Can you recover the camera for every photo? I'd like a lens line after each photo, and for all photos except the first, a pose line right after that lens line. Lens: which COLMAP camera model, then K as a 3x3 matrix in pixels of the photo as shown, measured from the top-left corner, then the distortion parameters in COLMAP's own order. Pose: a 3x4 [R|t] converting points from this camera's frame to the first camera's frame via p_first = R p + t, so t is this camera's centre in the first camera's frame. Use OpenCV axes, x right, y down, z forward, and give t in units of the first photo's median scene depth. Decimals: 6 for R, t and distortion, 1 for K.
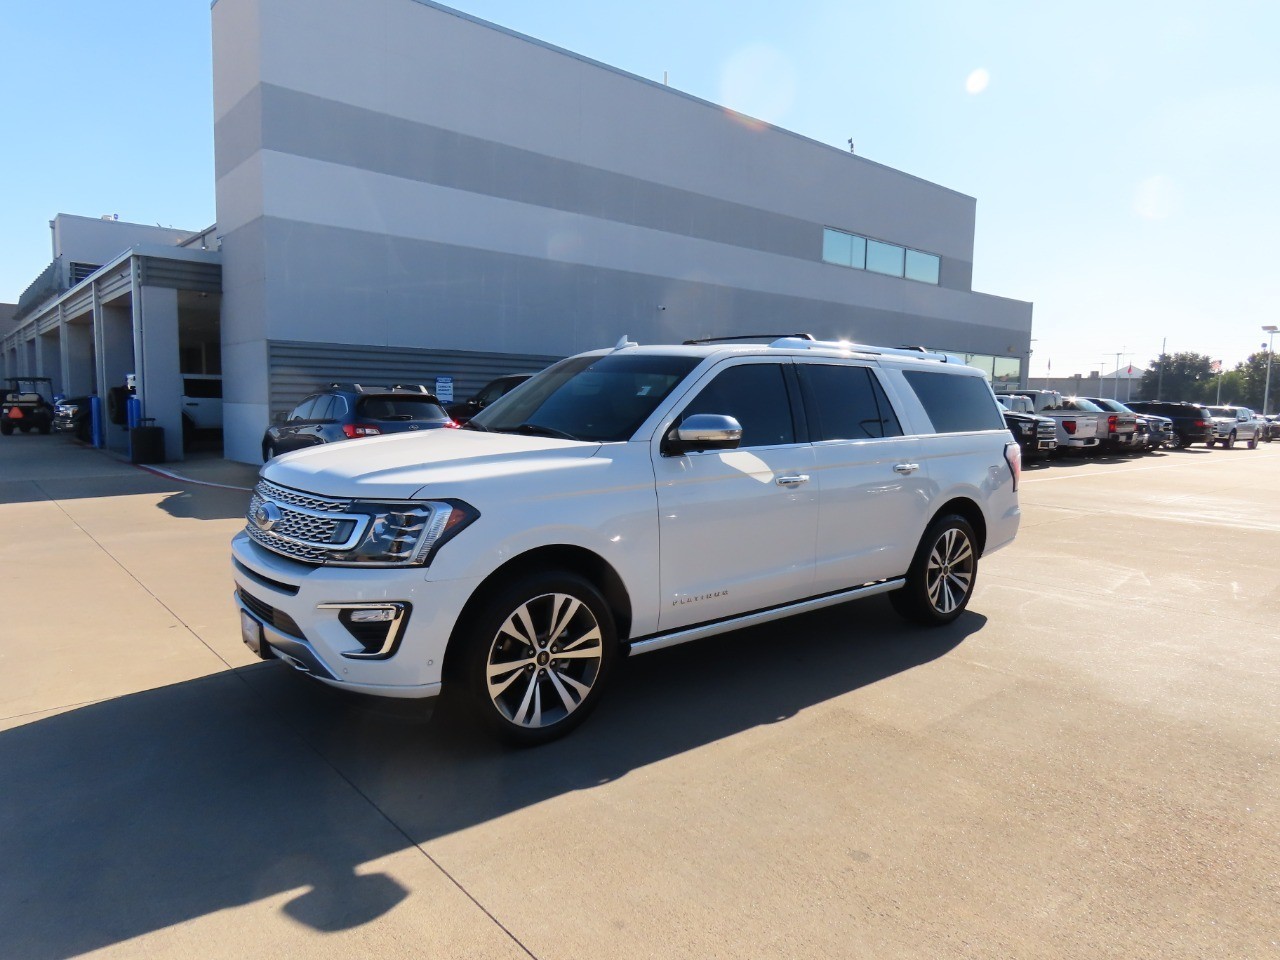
lens RADIAL K [[813.7, 0, 639.1], [0, 813.7, 477.1], [0, 0, 1]] dist [-0.000328, -0.003007]
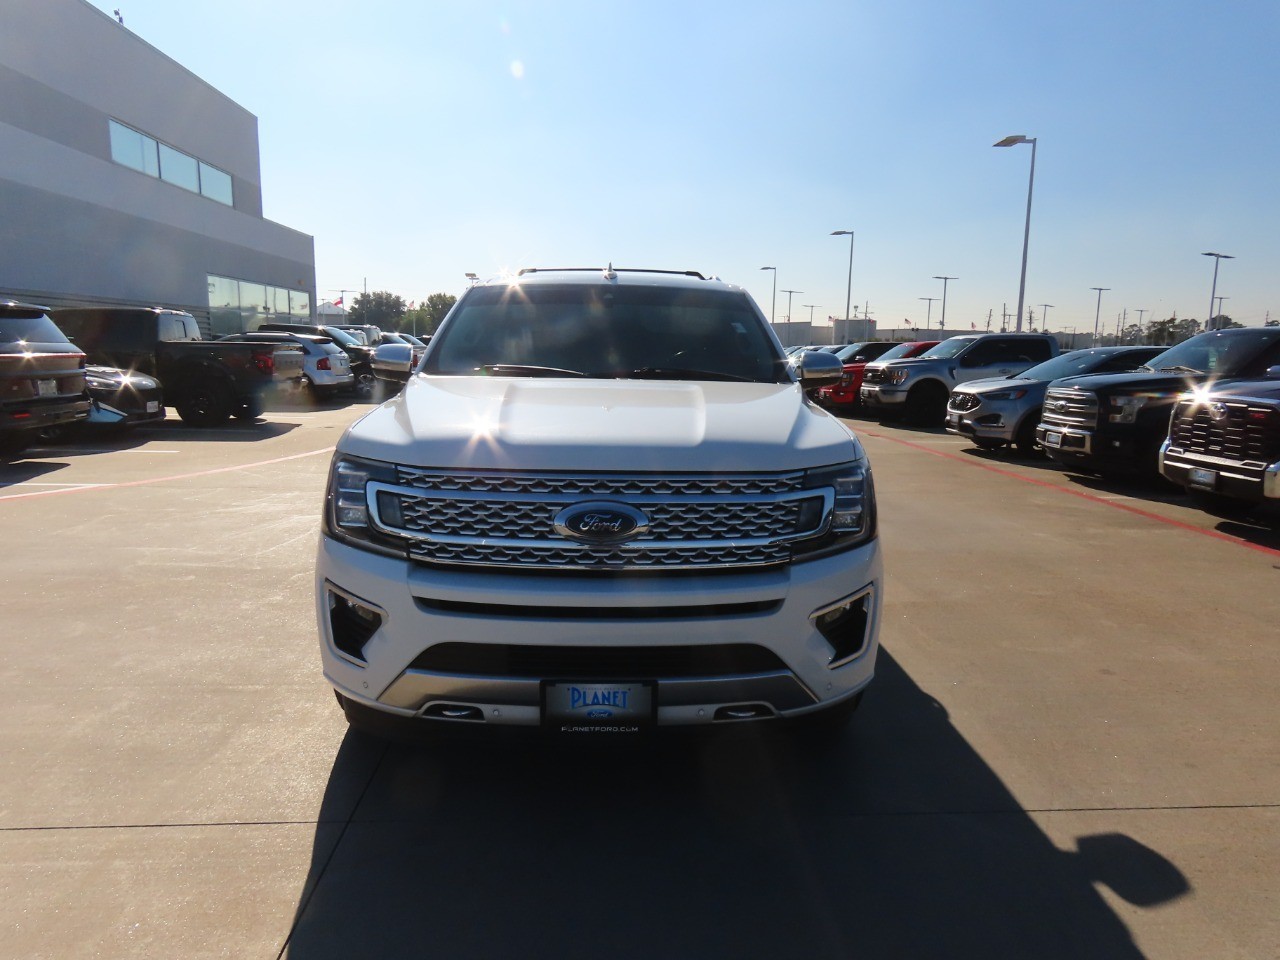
lens RADIAL K [[813.7, 0, 640.3], [0, 813.7, 486.1], [0, 0, 1]] dist [-0.000328, -0.003007]
pose [[0.612869, -0.142957, 0.777145, -0.102065], [0.072235, 0.989516, 0.125057, -0.006373], [-0.786876, -0.020506, 0.616771, 0.063779]]
